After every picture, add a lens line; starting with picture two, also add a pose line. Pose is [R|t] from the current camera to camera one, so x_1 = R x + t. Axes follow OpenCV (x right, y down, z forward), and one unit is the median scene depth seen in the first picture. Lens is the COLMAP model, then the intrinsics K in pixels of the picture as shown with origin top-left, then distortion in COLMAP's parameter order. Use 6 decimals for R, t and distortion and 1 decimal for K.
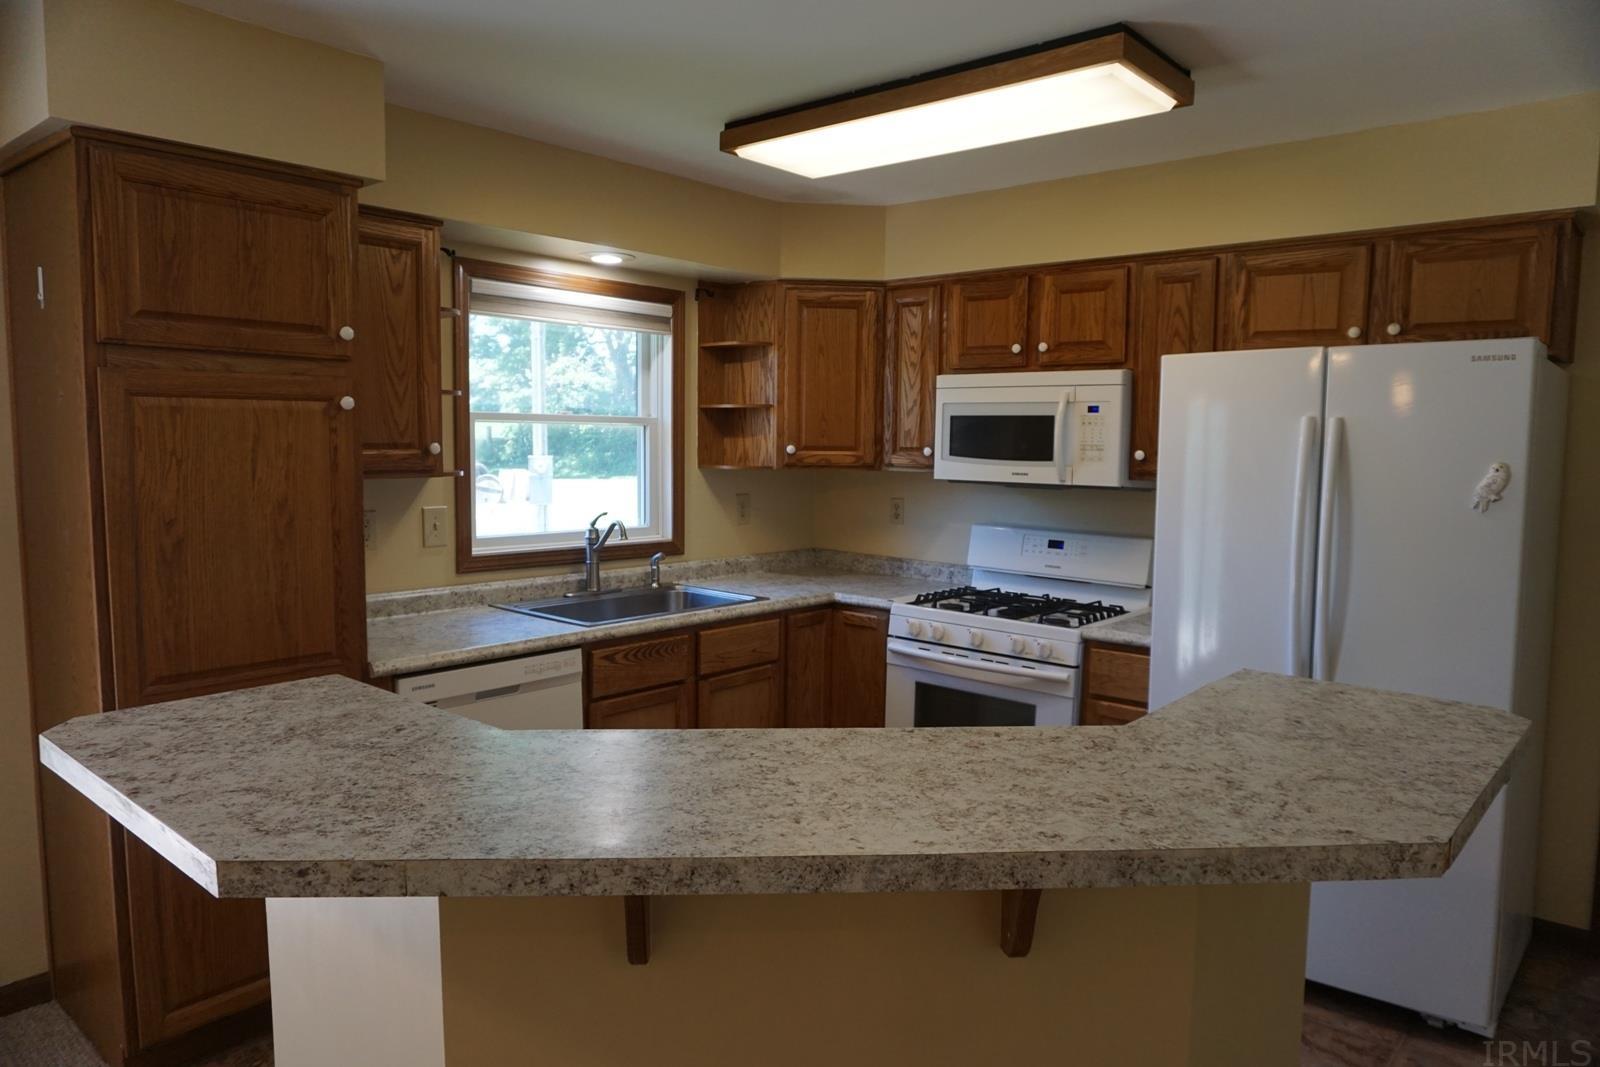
lens RADIAL K [[1063.9, 0, 799.0], [0, 1063.9, 544.0], [0, 0, 1]] dist [-0.046660, 0.032412]
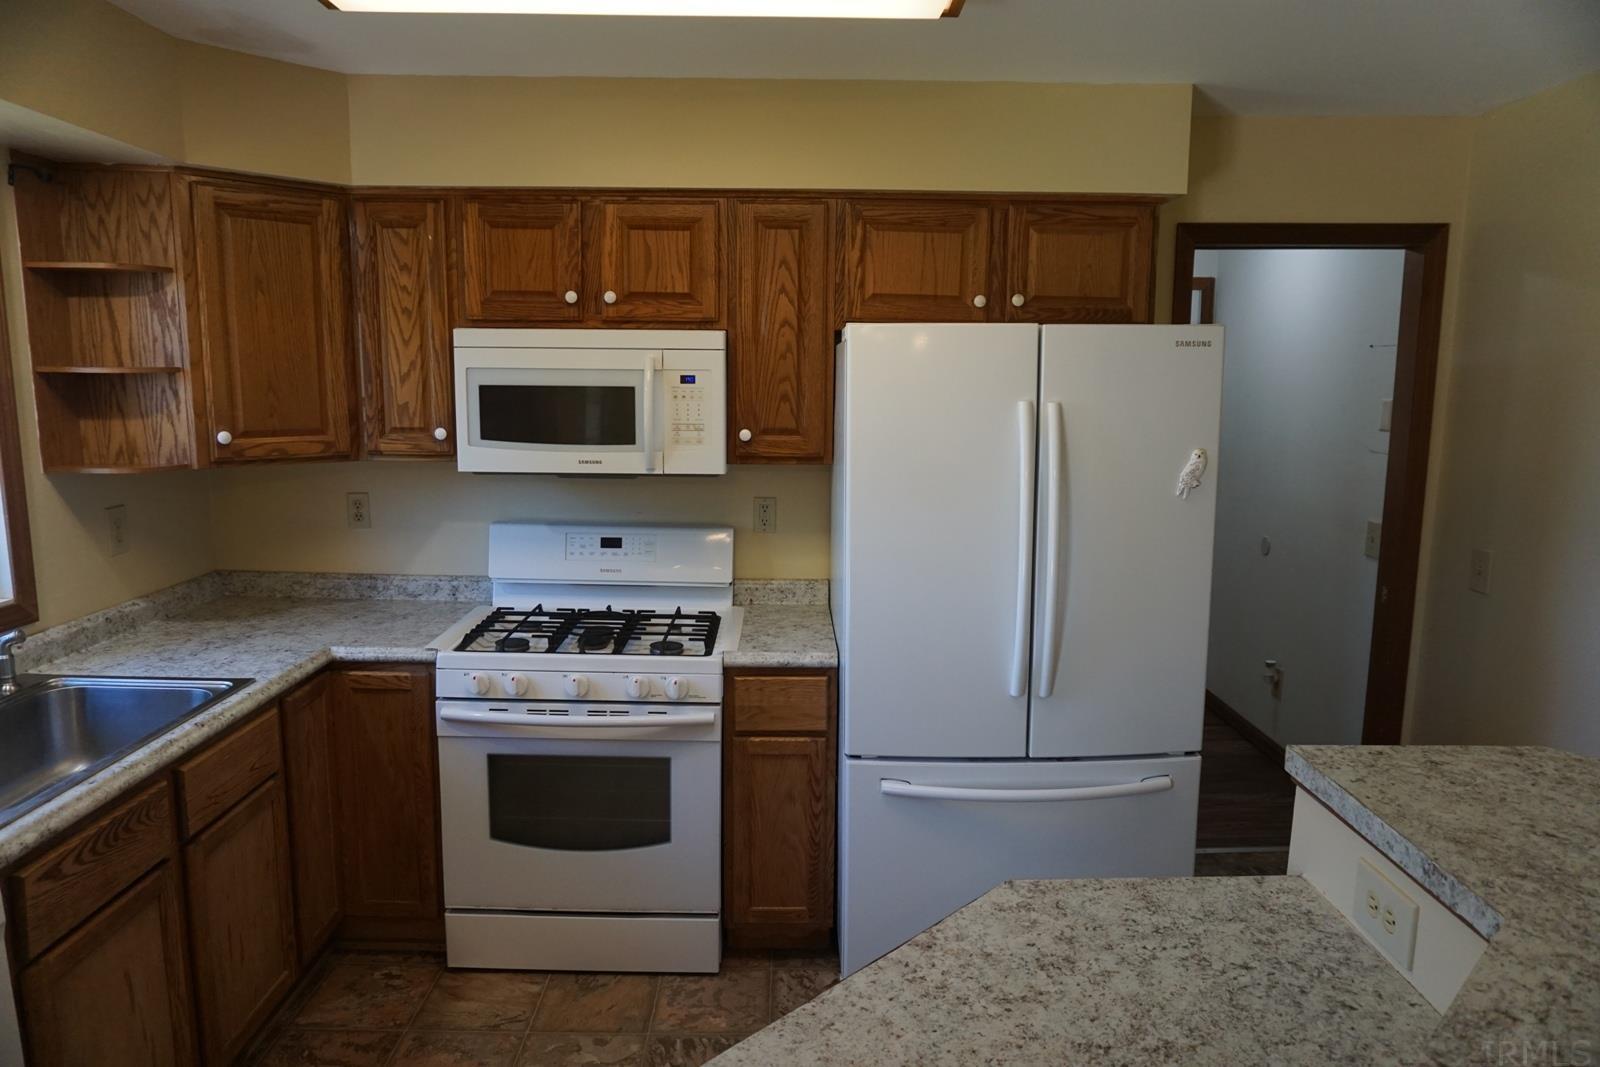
lens RADIAL K [[1064.2, 0, 776.2], [0, 1064.2, 539.0], [0, 0, 1]] dist [-0.033681, 0.032563]
pose [[0.755214, -0.106950, 0.646694, -0.198795], [0.063554, 0.993898, 0.090152, -0.071962], [-0.652389, -0.026984, 0.757403, 0.325804]]
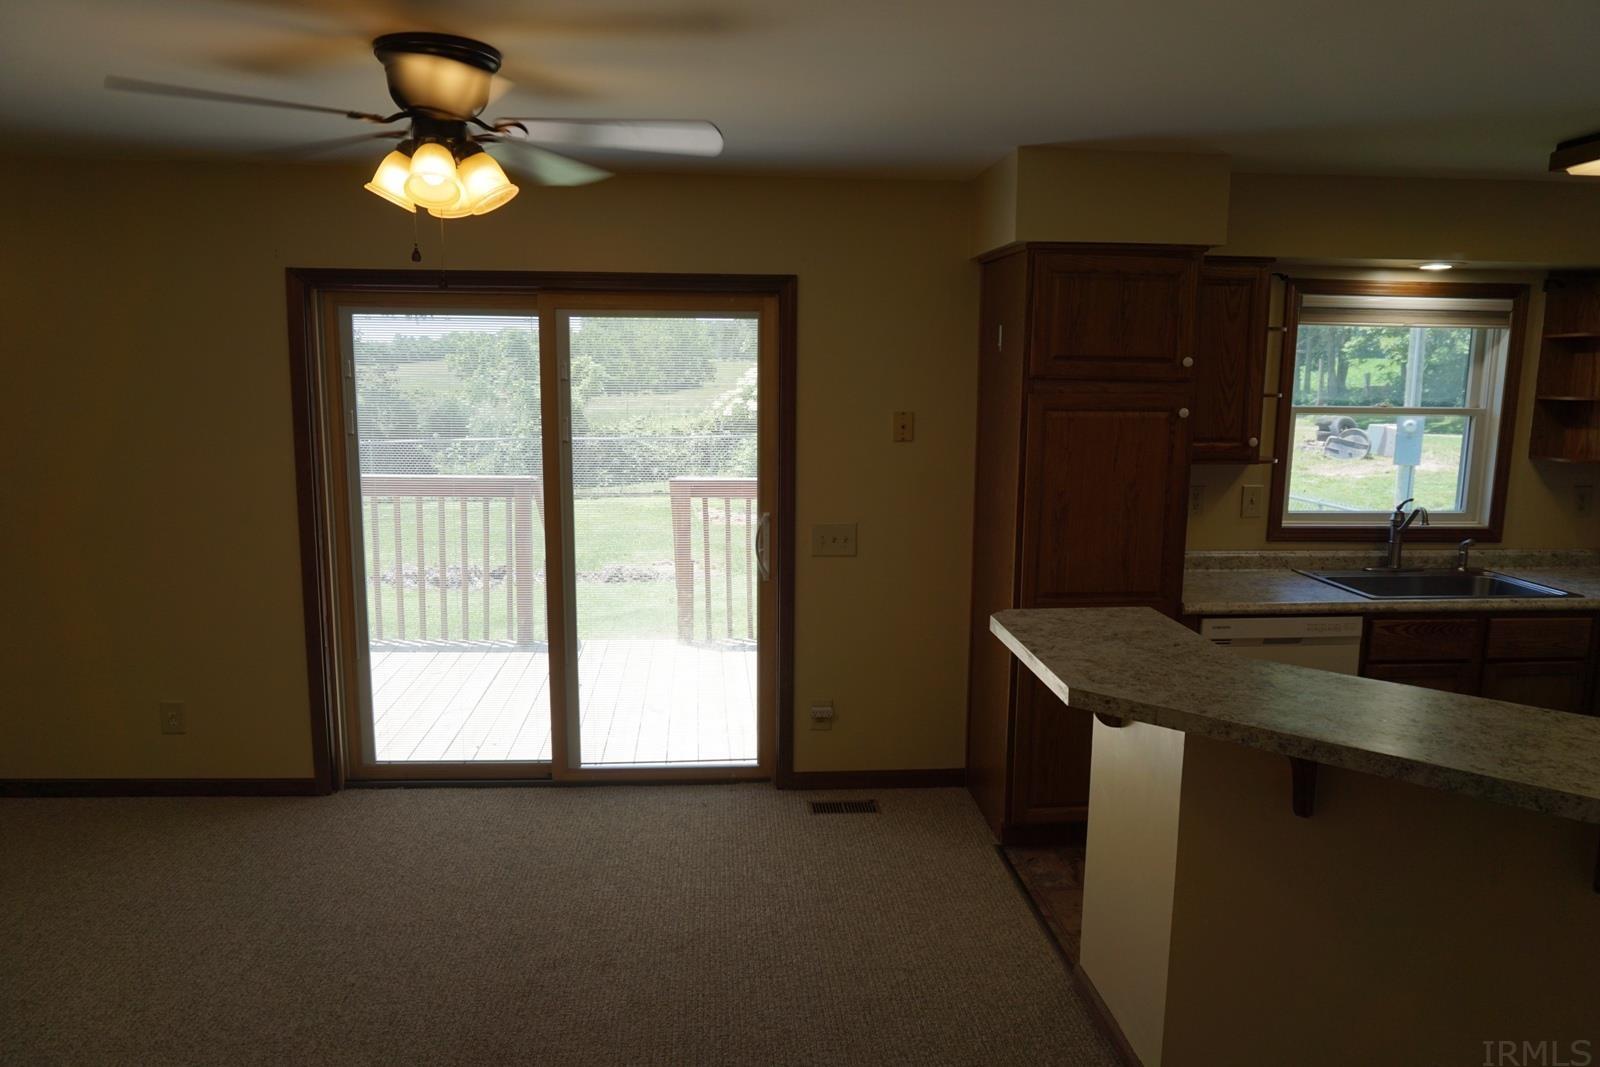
lens RADIAL K [[1063.9, 0, 799.0], [0, 1063.9, 544.0], [0, 0, 1]] dist [-0.046660, 0.032412]
pose [[0.711292, 0.104511, -0.695083, 0.130751], [-0.066586, 0.994456, 0.081385, -0.029792], [0.699735, -0.011605, 0.714308, -0.230254]]
